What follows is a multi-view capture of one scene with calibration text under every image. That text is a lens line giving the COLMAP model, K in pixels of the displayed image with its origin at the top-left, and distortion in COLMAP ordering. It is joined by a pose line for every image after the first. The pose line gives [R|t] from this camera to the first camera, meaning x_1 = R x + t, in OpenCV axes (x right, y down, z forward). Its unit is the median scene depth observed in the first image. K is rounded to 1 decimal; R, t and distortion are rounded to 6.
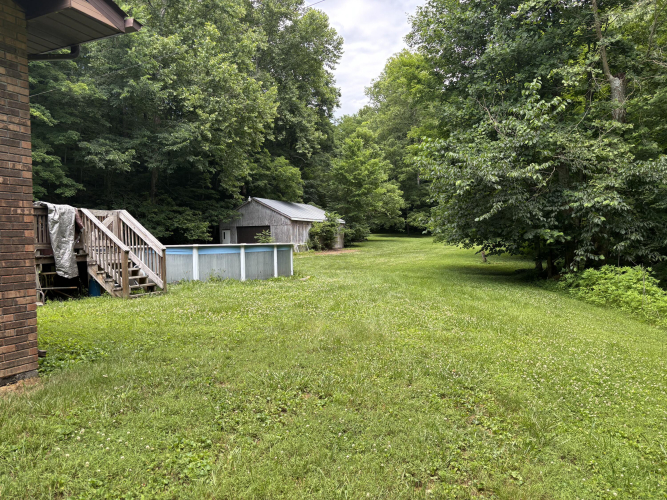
lens RADIAL K [[505.1, 0, 333.5], [0, 505.1, 262.7], [0, 0, 1]] dist [0.050447, -0.002595]
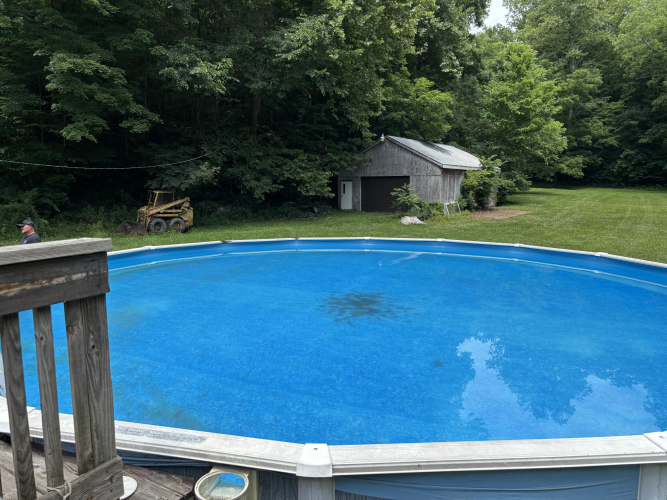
lens RADIAL K [[507.4, 0, 330.8], [0, 507.4, 253.7], [0, 0, 1]] dist [0.054730, -0.053341]
pose [[0.984458, 0.042685, -0.170356, -0.098069], [-0.026362, 0.994940, 0.096955, -0.028310], [0.173632, -0.090957, 0.980601, 0.245175]]
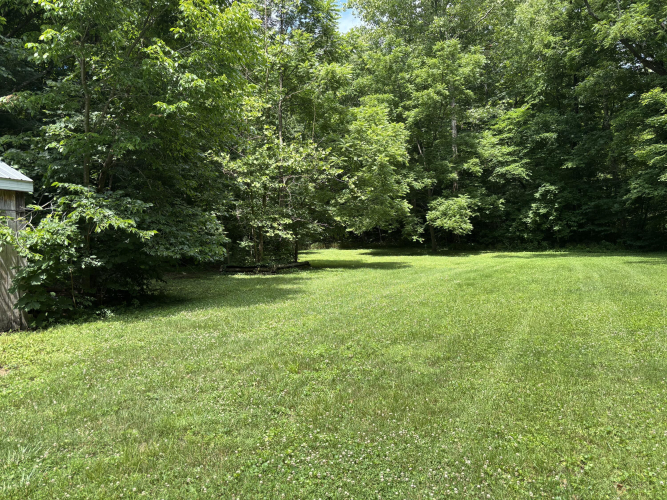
lens RADIAL K [[507.4, 0, 330.8], [0, 507.4, 253.7], [0, 0, 1]] dist [0.054730, -0.053341]
pose [[0.995844, -0.021208, -0.088573, 0.164296], [0.016410, 0.998376, -0.054546, -0.047829], [0.089586, 0.052866, 0.994575, 0.920984]]
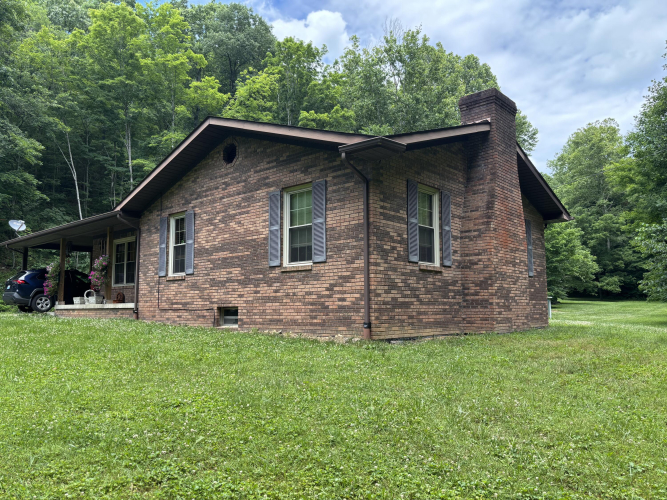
lens RADIAL K [[507.4, 0, 330.8], [0, 507.4, 253.7], [0, 0, 1]] dist [0.054730, -0.053341]
pose [[0.952012, -0.014879, -0.305698, -0.087244], [-0.028769, 0.990045, -0.137779, 0.021541], [0.304705, 0.139962, 0.942107, -0.241832]]
